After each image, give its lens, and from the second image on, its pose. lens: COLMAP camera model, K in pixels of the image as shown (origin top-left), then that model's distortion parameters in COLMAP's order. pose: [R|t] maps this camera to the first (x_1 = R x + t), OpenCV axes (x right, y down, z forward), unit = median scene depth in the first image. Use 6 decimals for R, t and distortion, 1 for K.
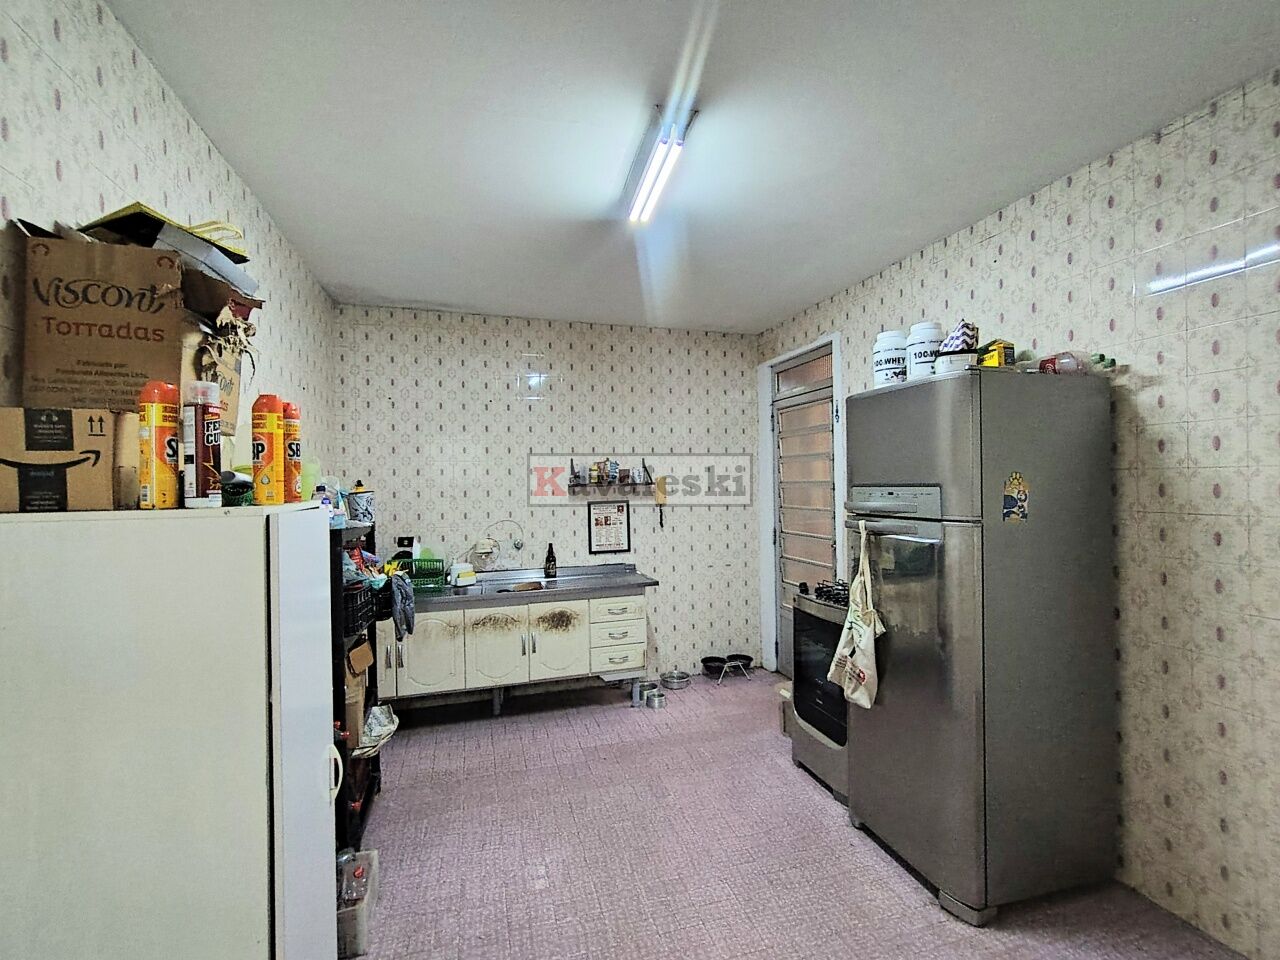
lens RADIAL K [[582.0, 0, 638.7], [0, 582.0, 479.6], [0, 0, 1]] dist [-0.003469, 0.003347]
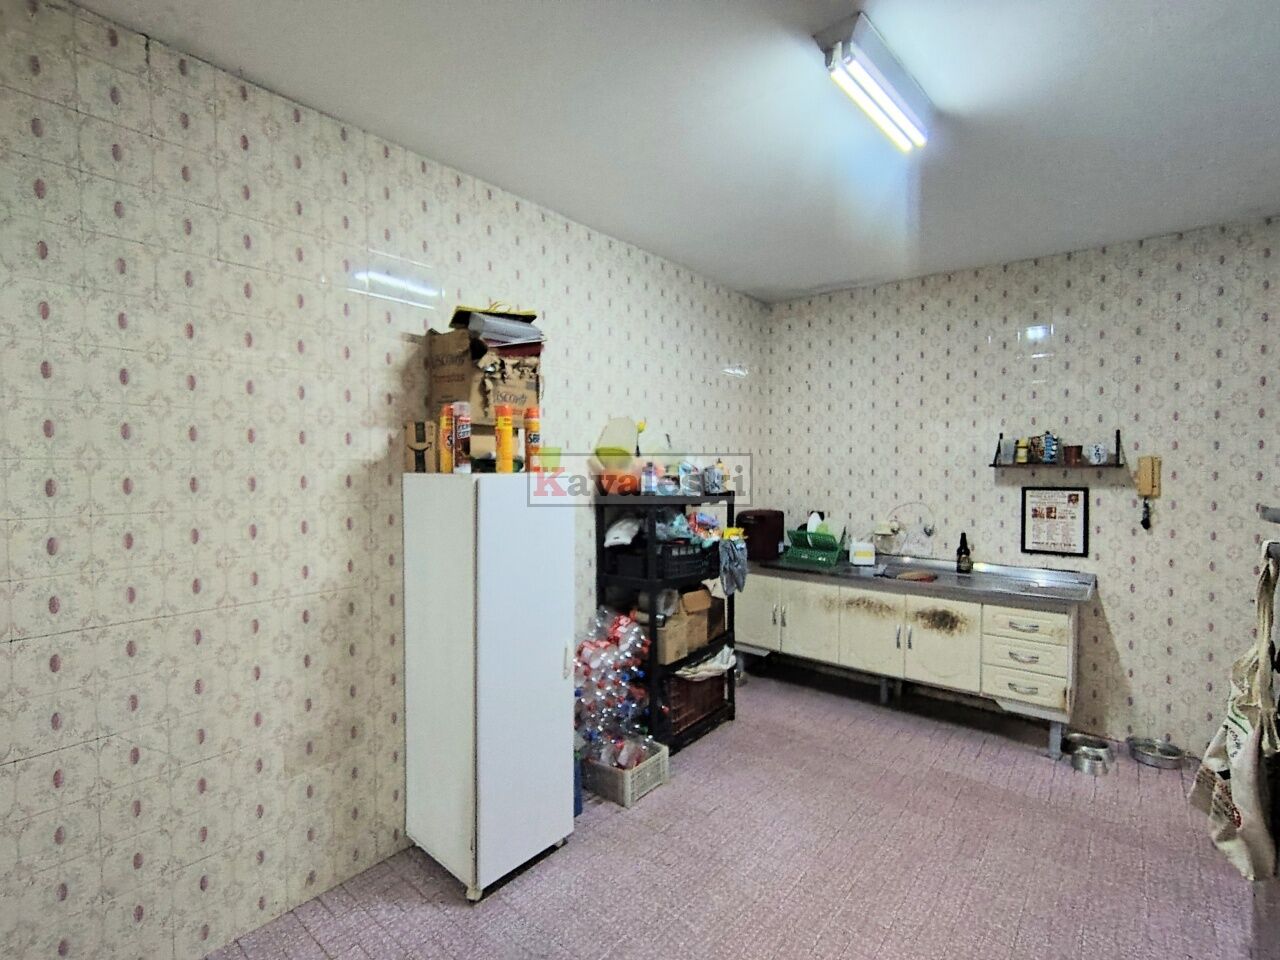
lens RADIAL K [[582.0, 0, 634.5], [0, 582.0, 479.5], [0, 0, 1]] dist [-0.003469, 0.003347]
pose [[0.566339, 0.038294, -0.823282, 0.301862], [-0.005743, 0.999079, 0.042521, -0.002962], [0.824152, -0.019353, 0.566038, 0.127692]]
